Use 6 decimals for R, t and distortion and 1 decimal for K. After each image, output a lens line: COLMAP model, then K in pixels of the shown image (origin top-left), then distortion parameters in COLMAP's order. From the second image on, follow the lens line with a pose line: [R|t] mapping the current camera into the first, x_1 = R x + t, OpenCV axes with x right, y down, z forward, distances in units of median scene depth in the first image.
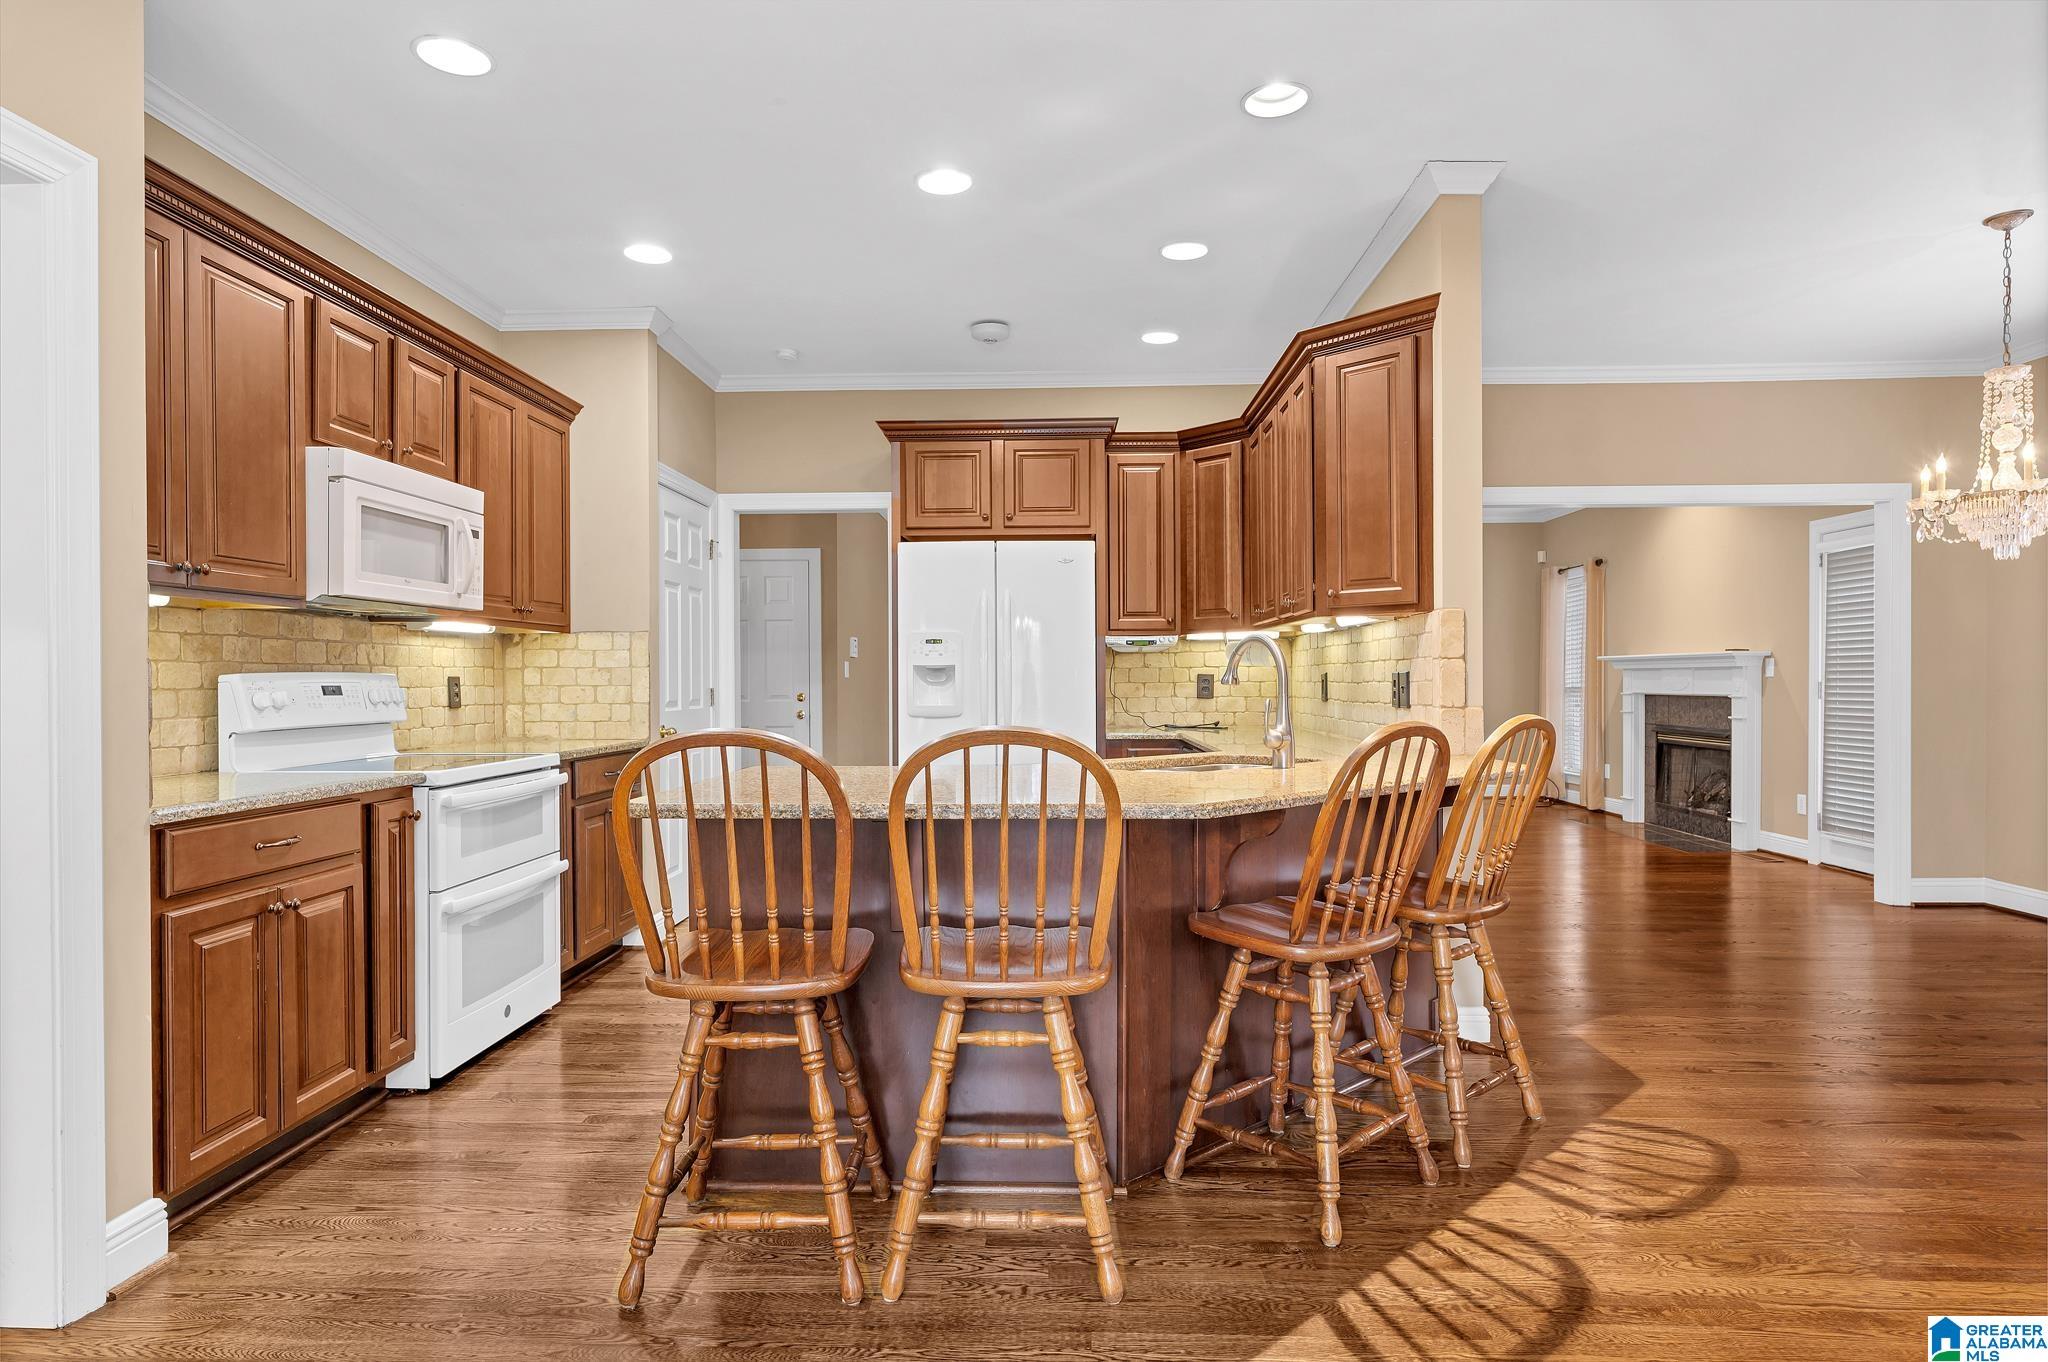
lens RADIAL K [[1118.5, 0, 1028.6], [0, 1118.5, 683.8], [0, 0, 1]] dist [-0.001376, -0.002114]
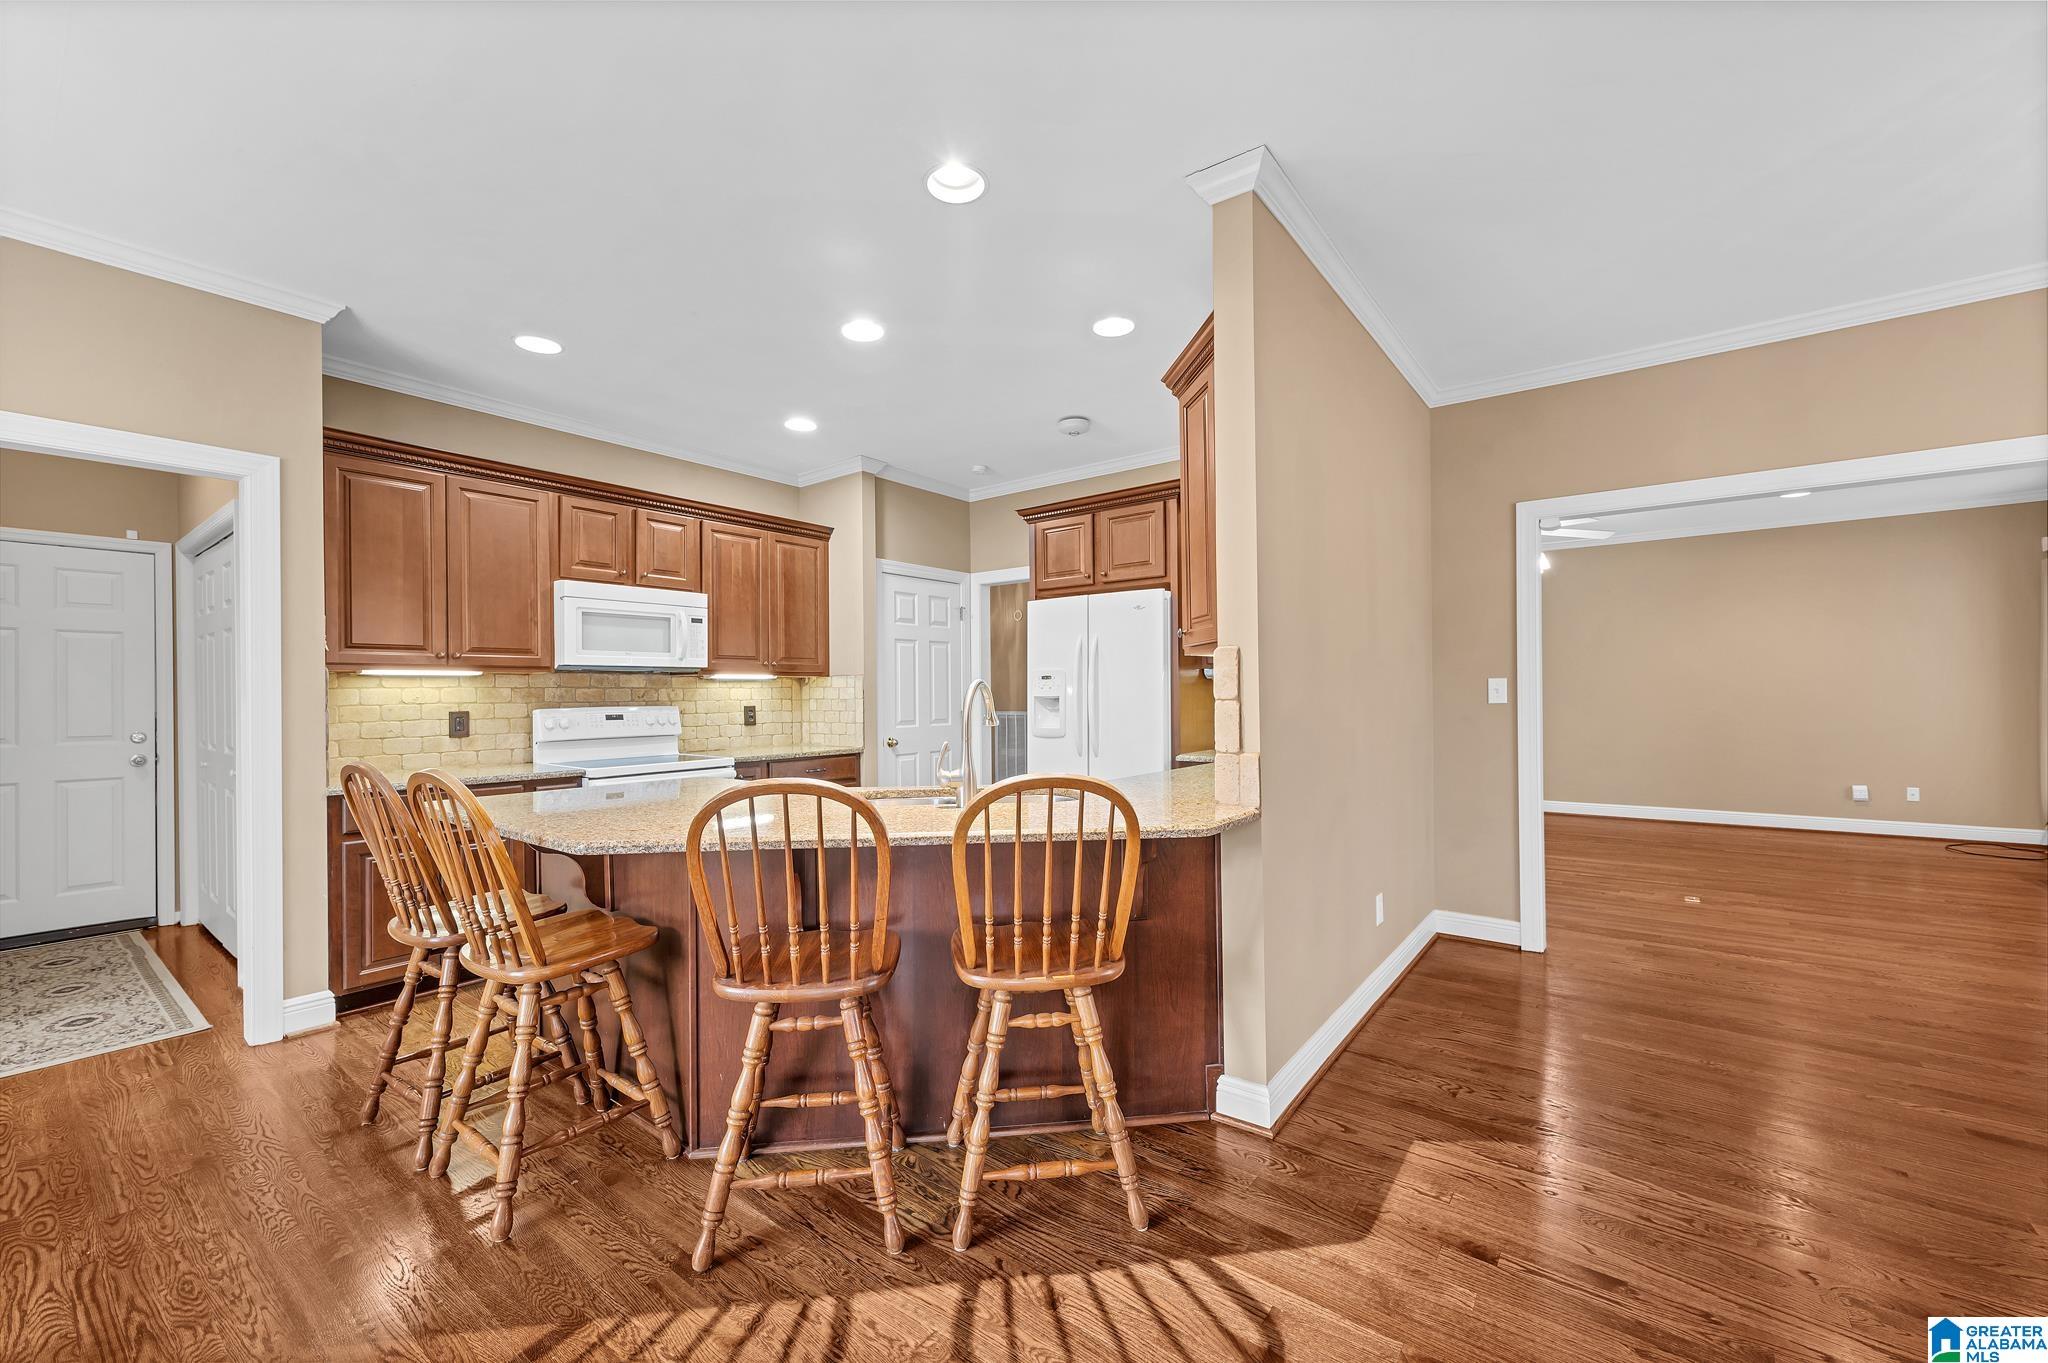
lens RADIAL K [[804.5, 0, 1030.8], [0, 804.5, 689.2], [0, 0, 1]] dist [-0.000742, -0.000491]
pose [[0.814966, -0.006398, -0.579473, 0.495788], [0.002907, 0.999972, -0.006953, -0.021349], [0.579501, 0.003982, 0.814962, 0.284183]]
